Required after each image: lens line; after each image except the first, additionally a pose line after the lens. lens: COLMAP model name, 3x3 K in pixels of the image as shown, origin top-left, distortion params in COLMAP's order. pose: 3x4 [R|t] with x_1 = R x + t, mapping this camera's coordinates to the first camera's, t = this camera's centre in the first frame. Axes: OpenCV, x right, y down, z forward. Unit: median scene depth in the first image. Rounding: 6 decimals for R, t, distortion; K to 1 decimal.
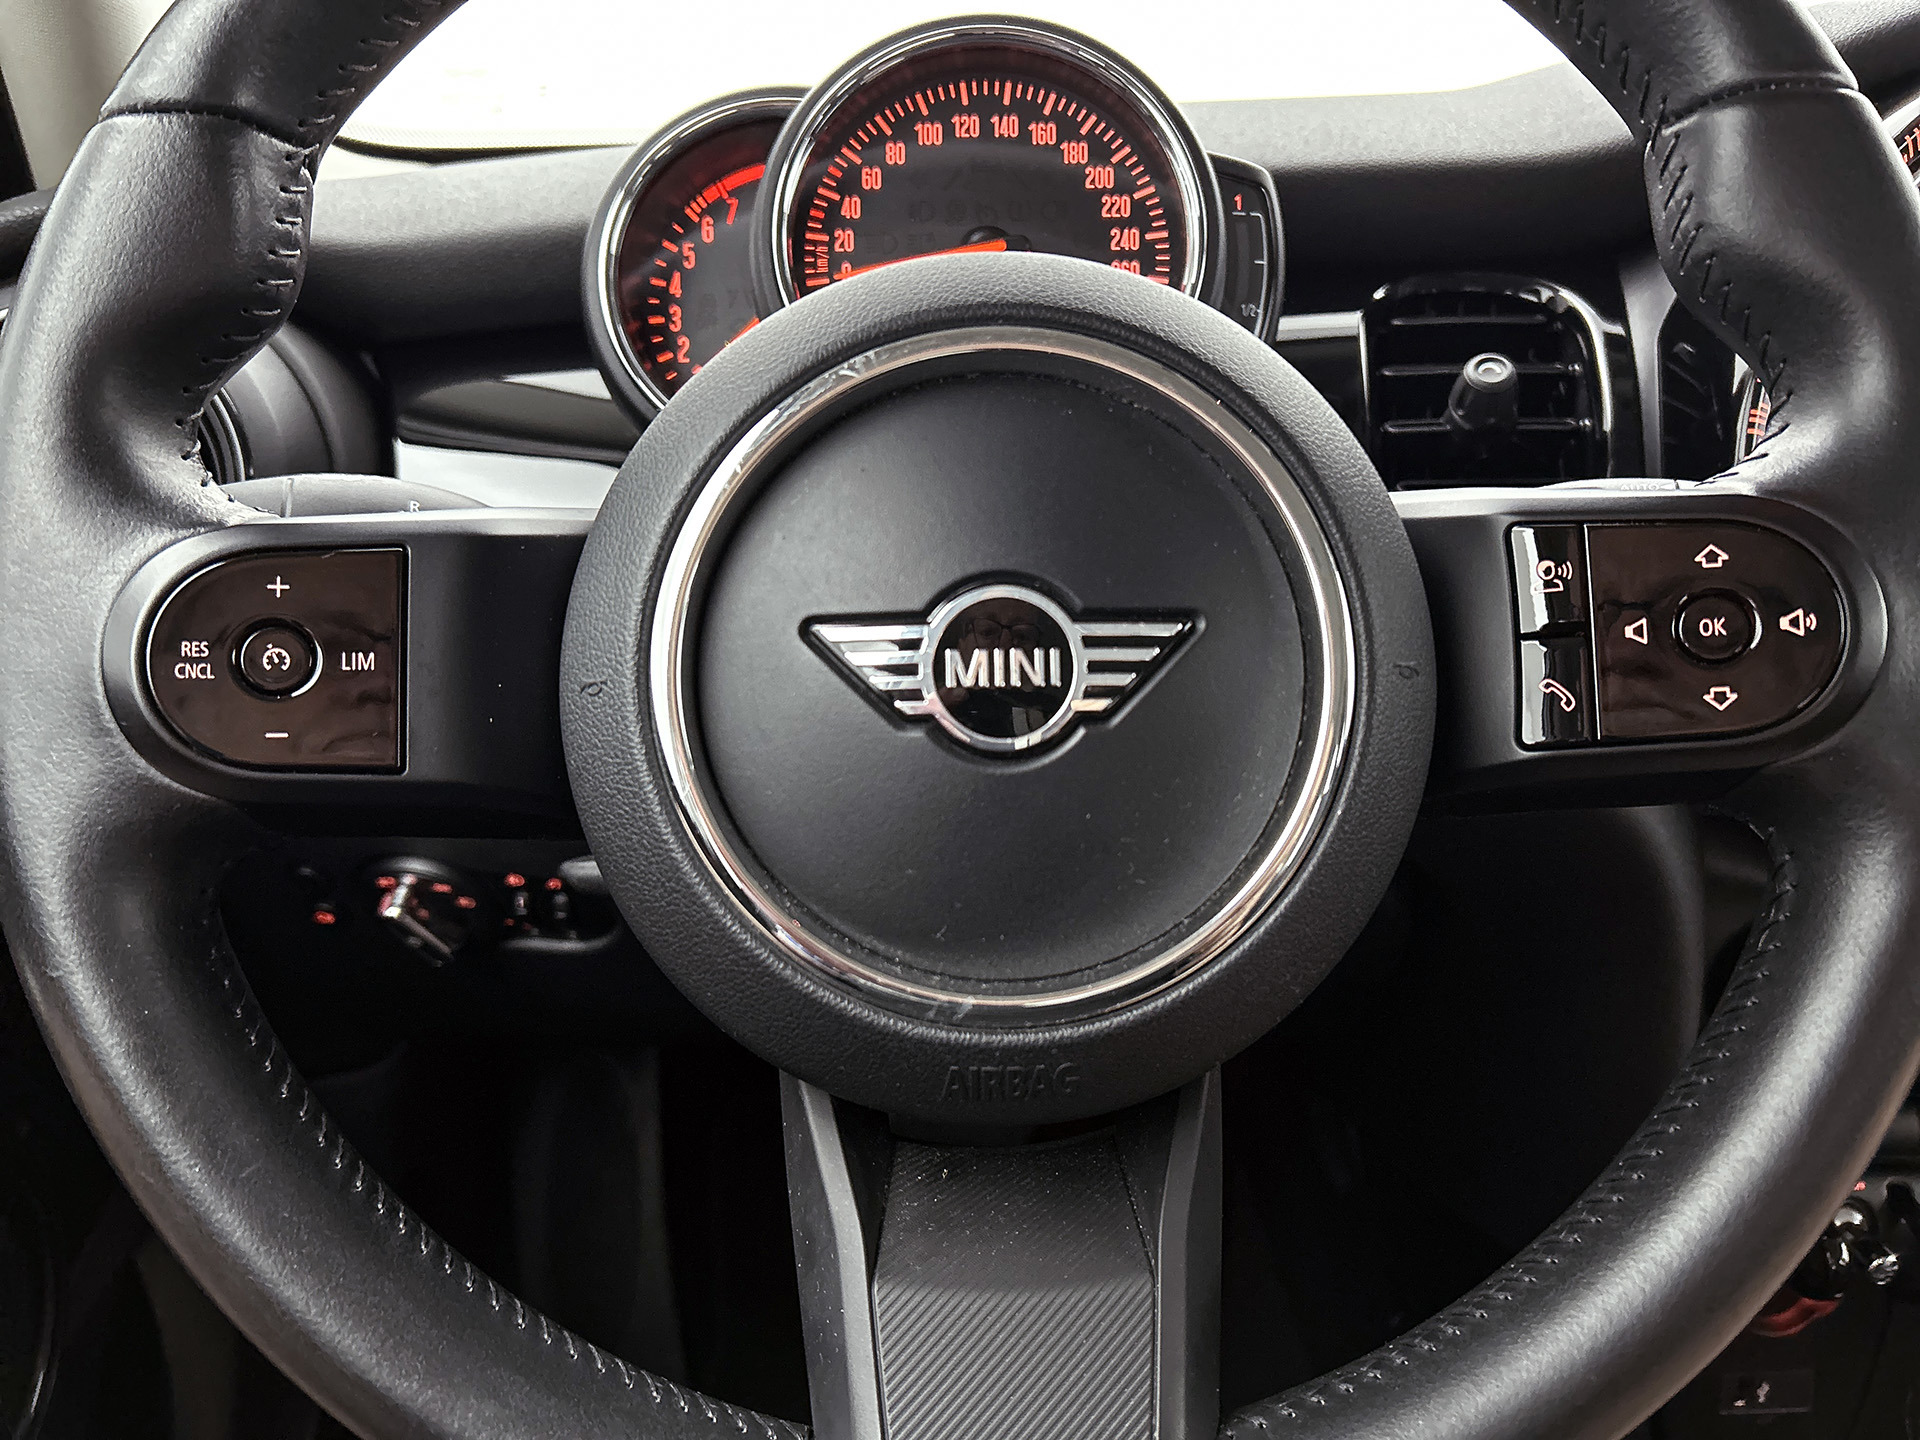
lens RADIAL K [[1465.7, 0, 964.1], [0, 1465.7, 717.7], [0, 0, 1]] dist [0.000888, 0.004436]
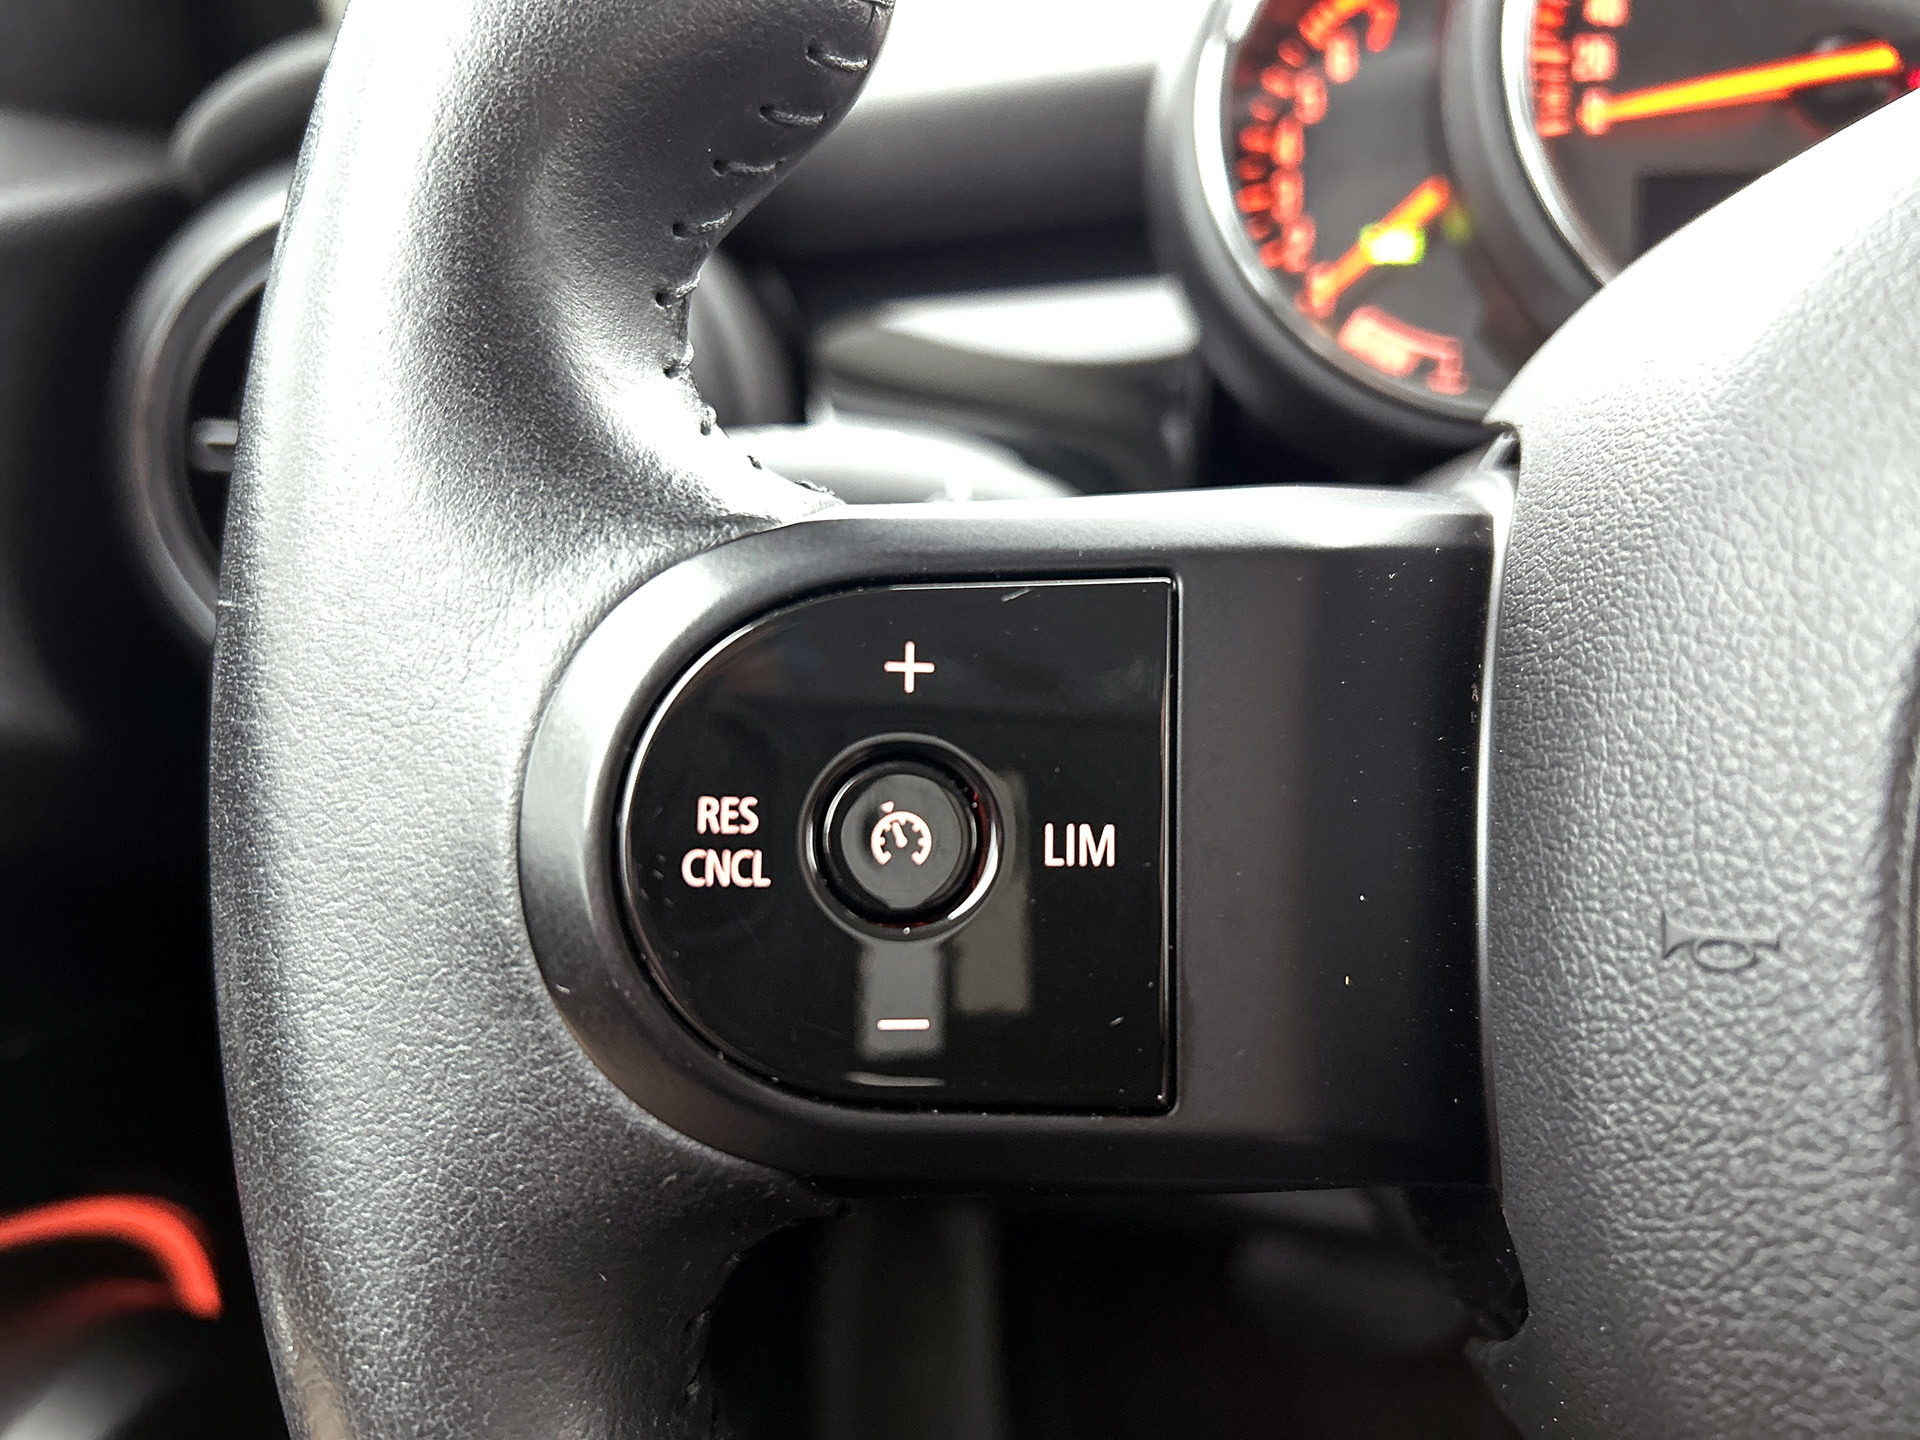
lens RADIAL K [[1465.7, 0, 969.2], [0, 1465.7, 713.9], [0, 0, 1]] dist [0.000888, 0.004436]
pose [[0.990946, 0.029307, -0.131022, -0.396143], [-0.029568, 0.999563, -0.000049, -0.076463], [0.130963, 0.003923, 0.991379, 0.585253]]
